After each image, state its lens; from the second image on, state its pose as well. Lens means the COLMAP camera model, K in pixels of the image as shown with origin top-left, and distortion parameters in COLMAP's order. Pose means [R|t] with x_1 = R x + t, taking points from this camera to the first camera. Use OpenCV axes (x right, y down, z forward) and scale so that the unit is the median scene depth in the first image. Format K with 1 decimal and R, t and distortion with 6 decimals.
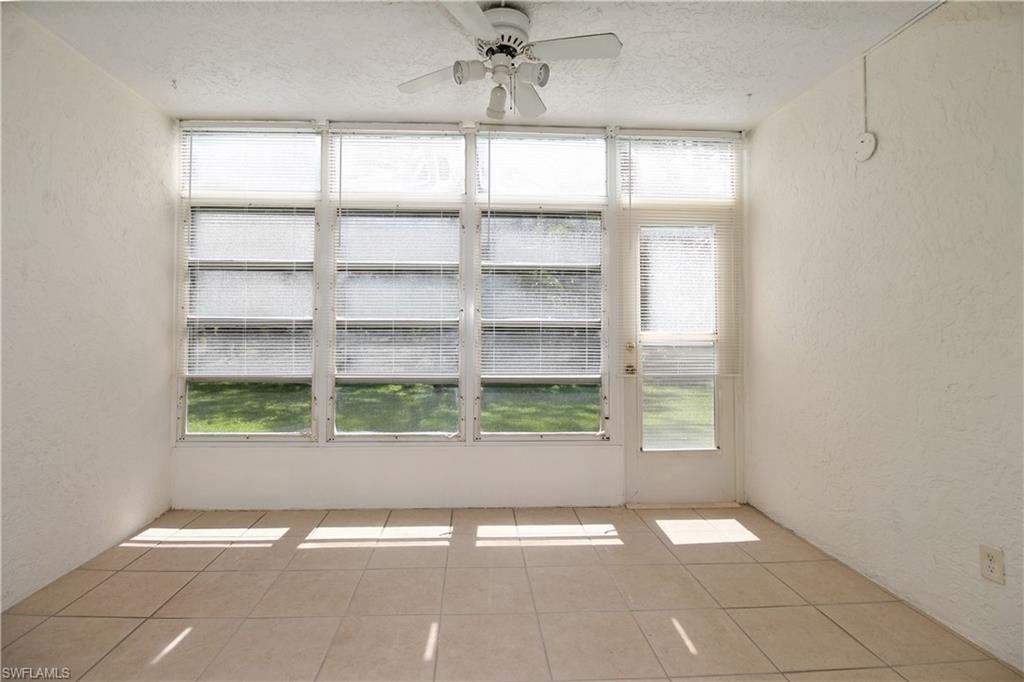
lens RADIAL K [[463.5, 0, 487.3], [0, 463.5, 324.2], [0, 0, 1]] dist [-0.014550, -0.002666]
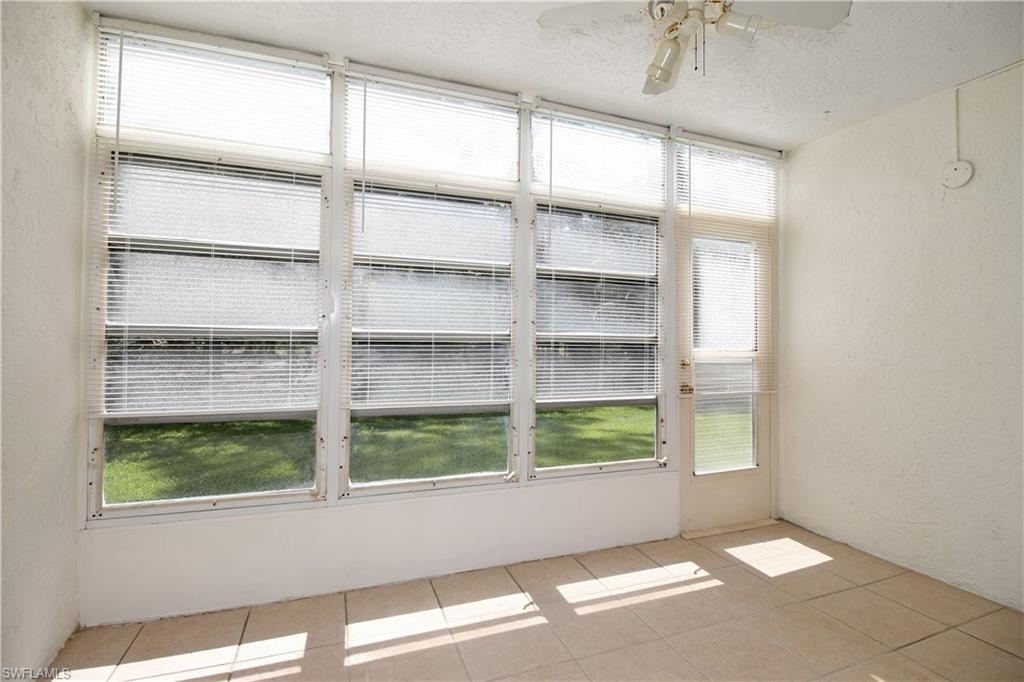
lens RADIAL K [[463.5, 0, 517.7], [0, 463.5, 334.5], [0, 0, 1]] dist [-0.014550, -0.002666]
pose [[0.950483, 0.012331, 0.310531, -0.305284], [-0.011122, 0.999922, -0.005663, -0.002865], [-0.310576, 0.001929, 0.950547, 0.218954]]
